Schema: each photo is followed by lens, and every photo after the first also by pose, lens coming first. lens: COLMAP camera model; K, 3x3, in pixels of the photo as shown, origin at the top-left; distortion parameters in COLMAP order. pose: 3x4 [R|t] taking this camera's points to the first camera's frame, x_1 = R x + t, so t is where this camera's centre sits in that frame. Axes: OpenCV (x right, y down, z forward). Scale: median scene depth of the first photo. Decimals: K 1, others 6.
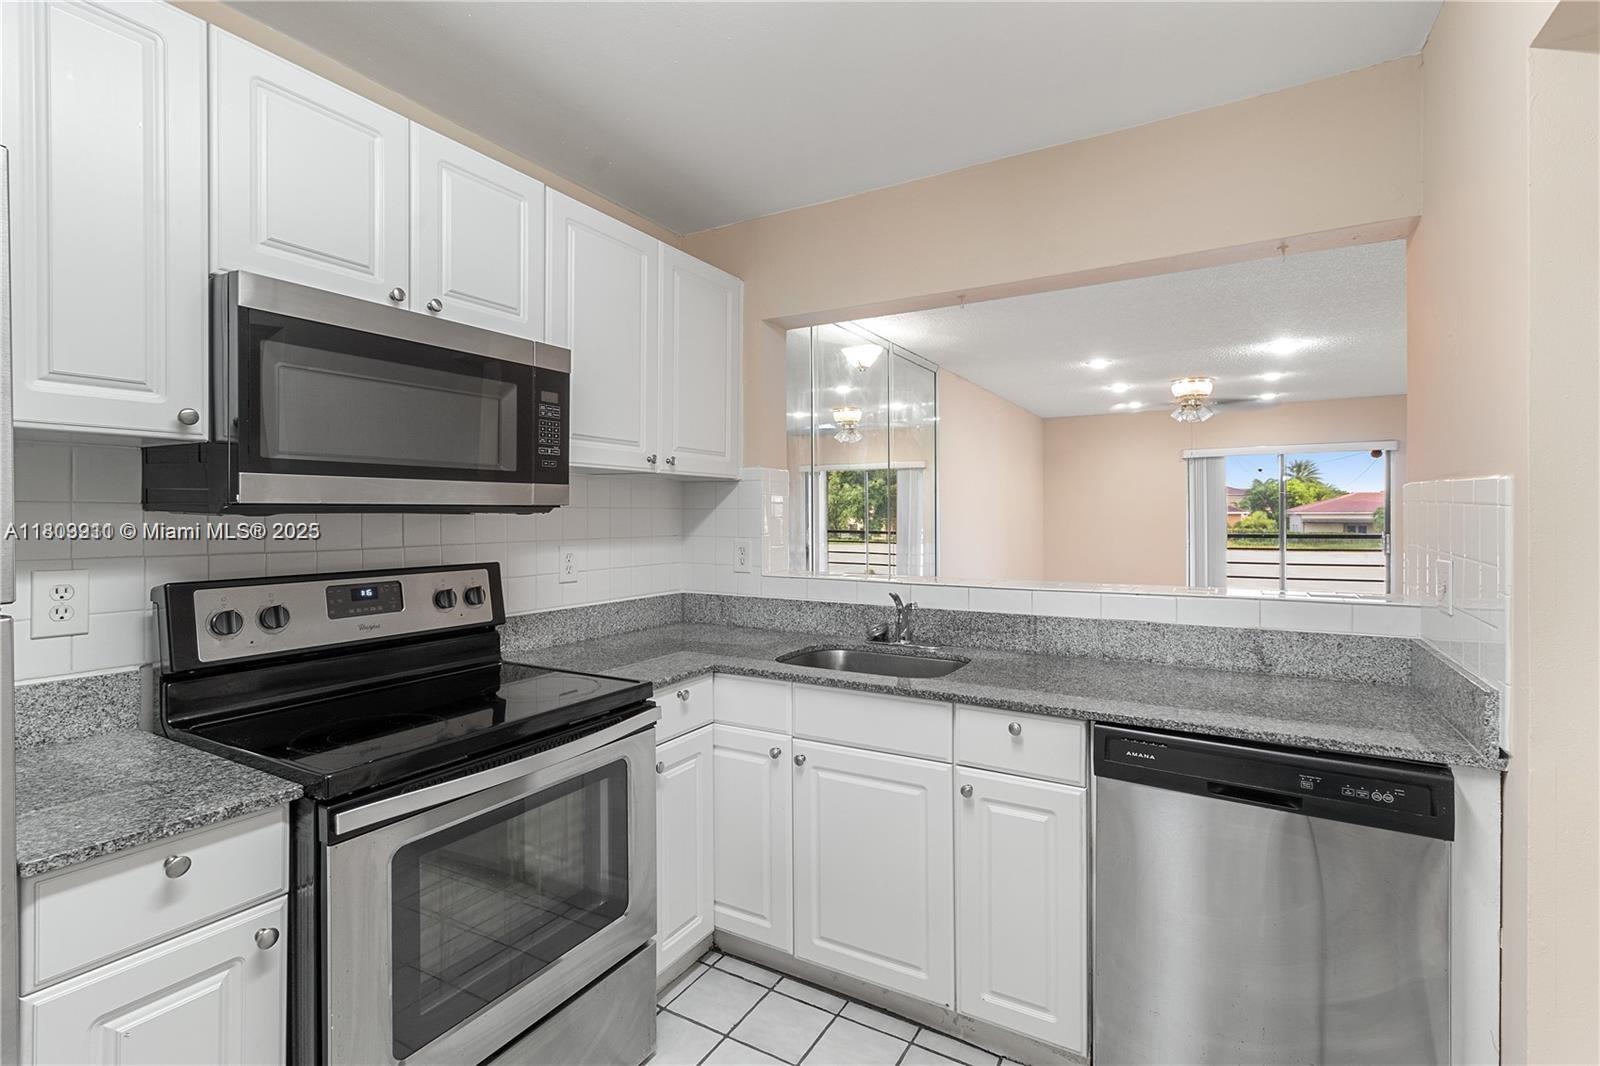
lens RADIAL K [[744.9, 0, 800.9], [0, 744.9, 515.7], [0, 0, 1]] dist [0.011314, -0.000044]
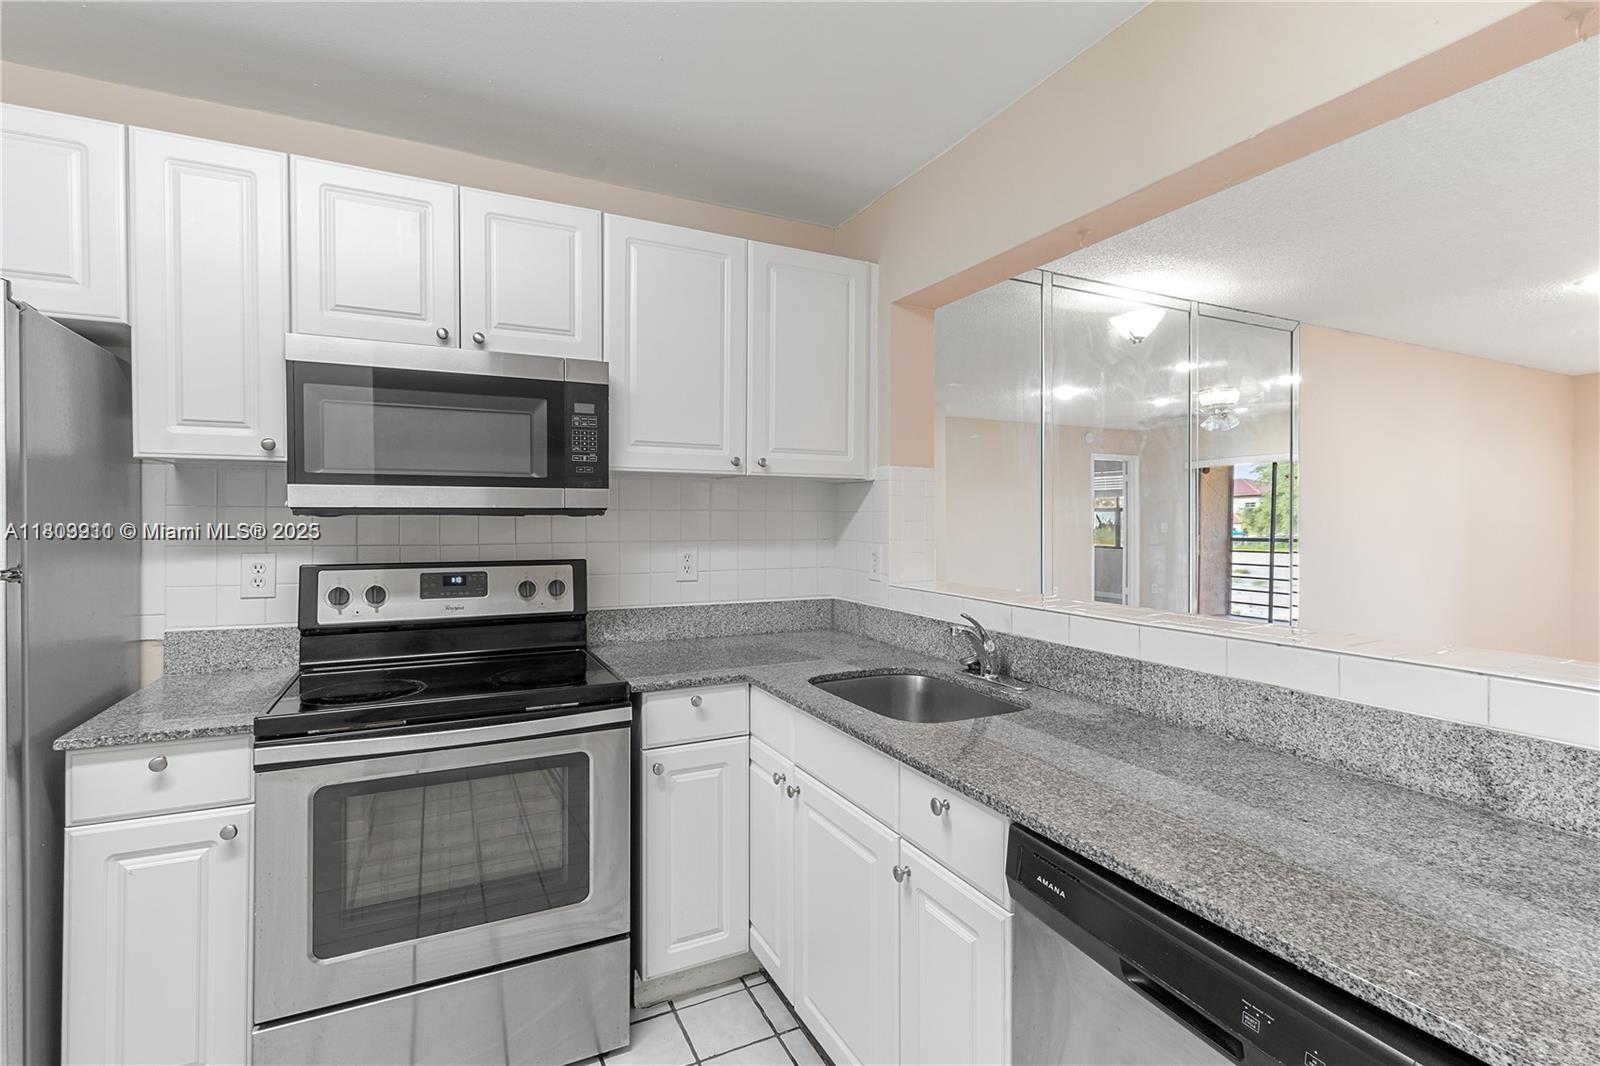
lens RADIAL K [[738.1, 0, 799.0], [0, 738.1, 523.3], [0, 0, 1]] dist [0.008745, -0.000563]
pose [[0.831420, 0.007085, -0.555599, 0.496240], [-0.004243, 0.999971, 0.006403, -0.000146], [0.555628, -0.002966, 0.831426, 0.268638]]
